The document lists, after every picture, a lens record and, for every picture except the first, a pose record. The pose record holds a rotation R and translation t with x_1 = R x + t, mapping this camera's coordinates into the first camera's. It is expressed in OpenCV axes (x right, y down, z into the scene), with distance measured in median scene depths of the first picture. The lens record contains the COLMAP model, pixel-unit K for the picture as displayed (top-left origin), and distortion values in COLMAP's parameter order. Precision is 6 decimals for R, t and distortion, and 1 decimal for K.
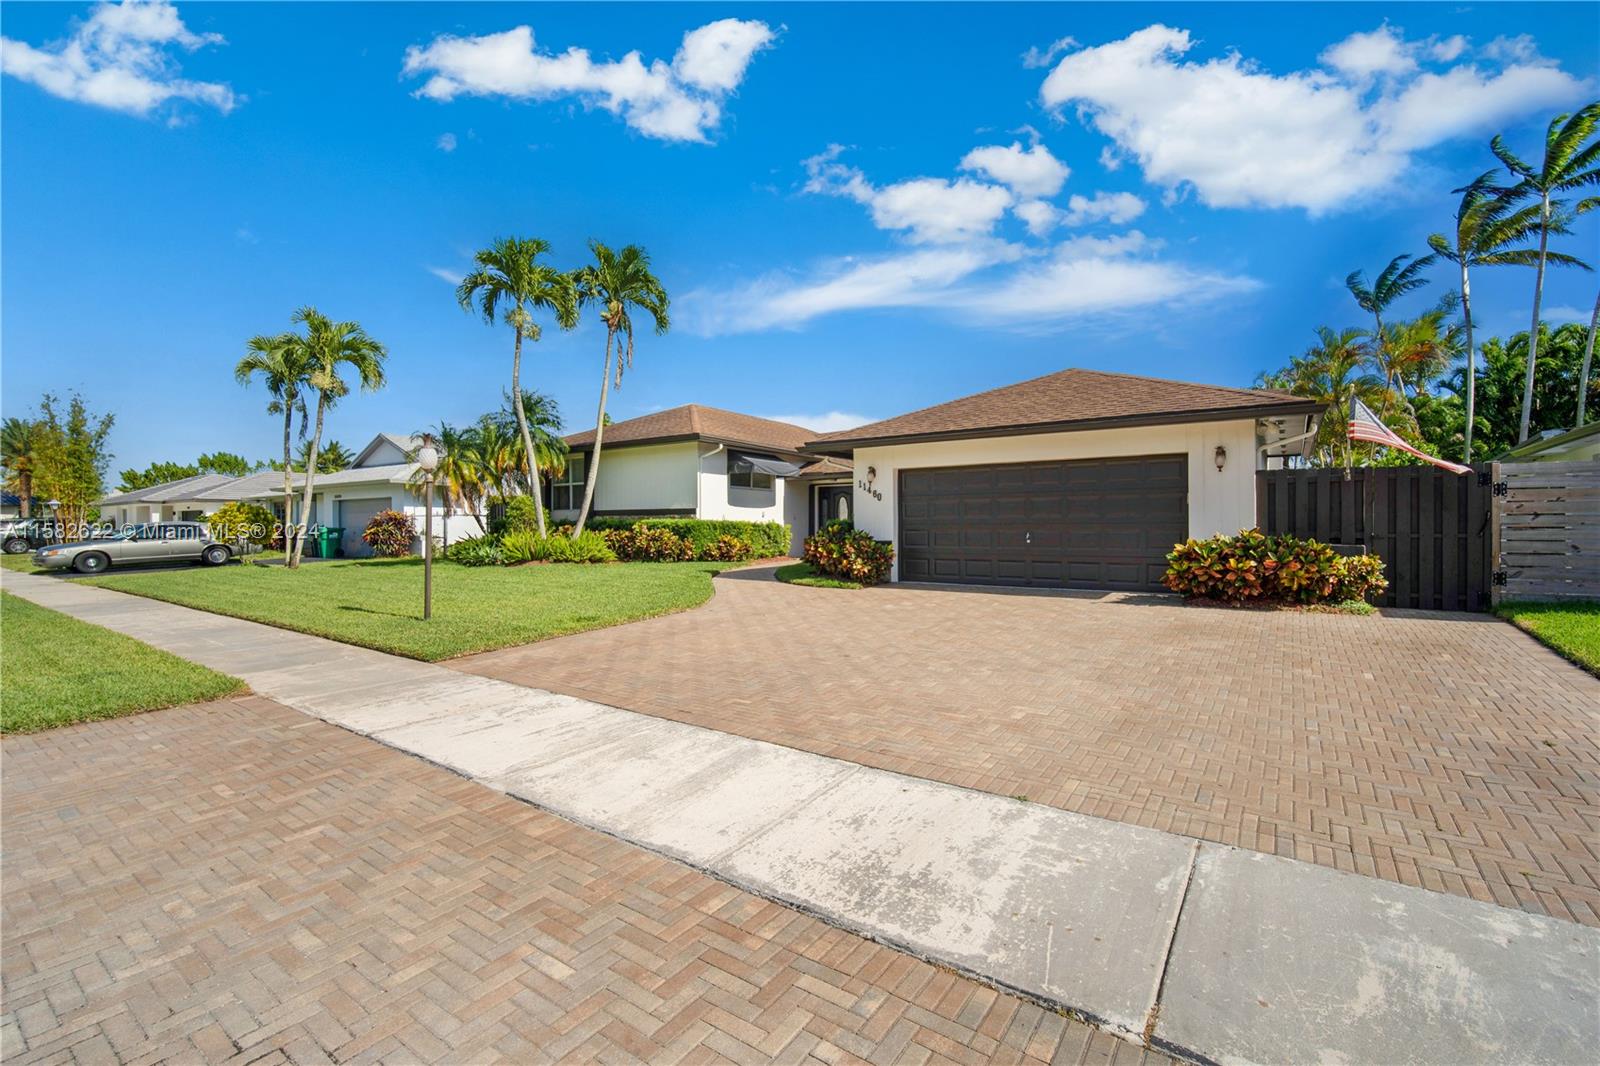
lens RADIAL K [[697.6, 0, 806.0], [0, 697.6, 525.3], [0, 0, 1]] dist [-0.004577, 0.001207]
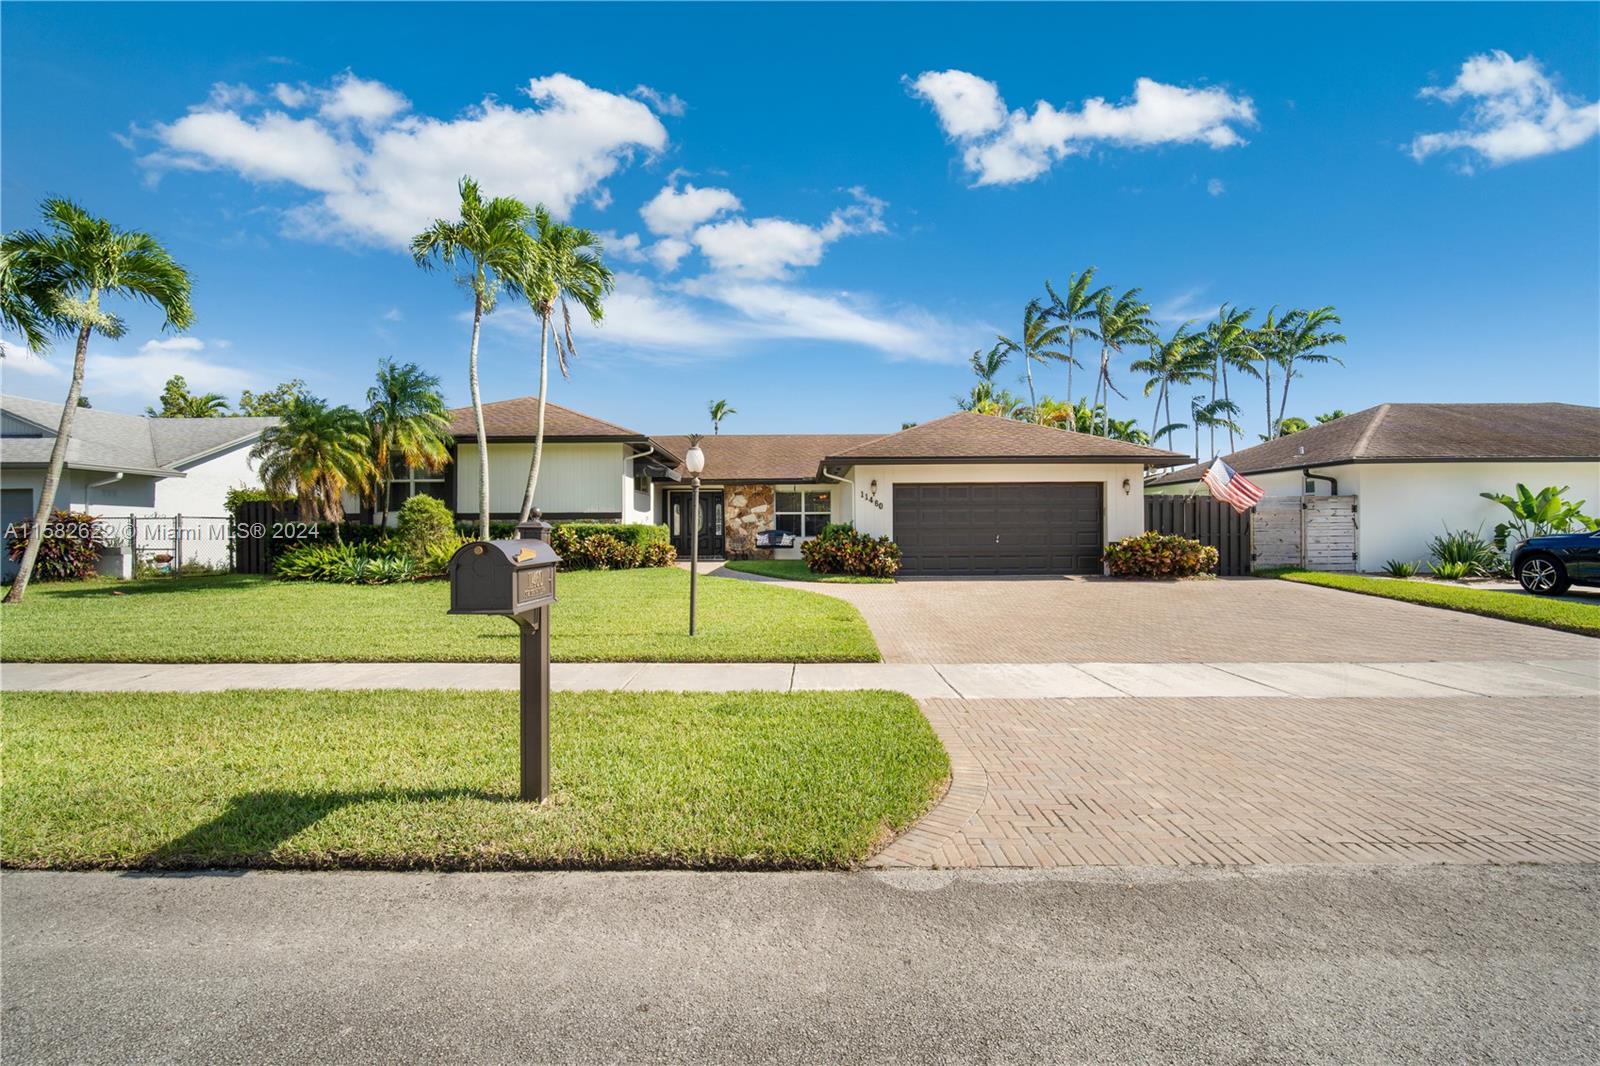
lens RADIAL K [[697.6, 0, 806.0], [0, 697.6, 525.3], [0, 0, 1]] dist [-0.004577, 0.001207]
pose [[0.821822, 0.004314, 0.569728, -0.678123], [0.002076, 0.999942, -0.010568, 0.004964], [-0.569740, 0.009868, 0.821766, 0.094017]]
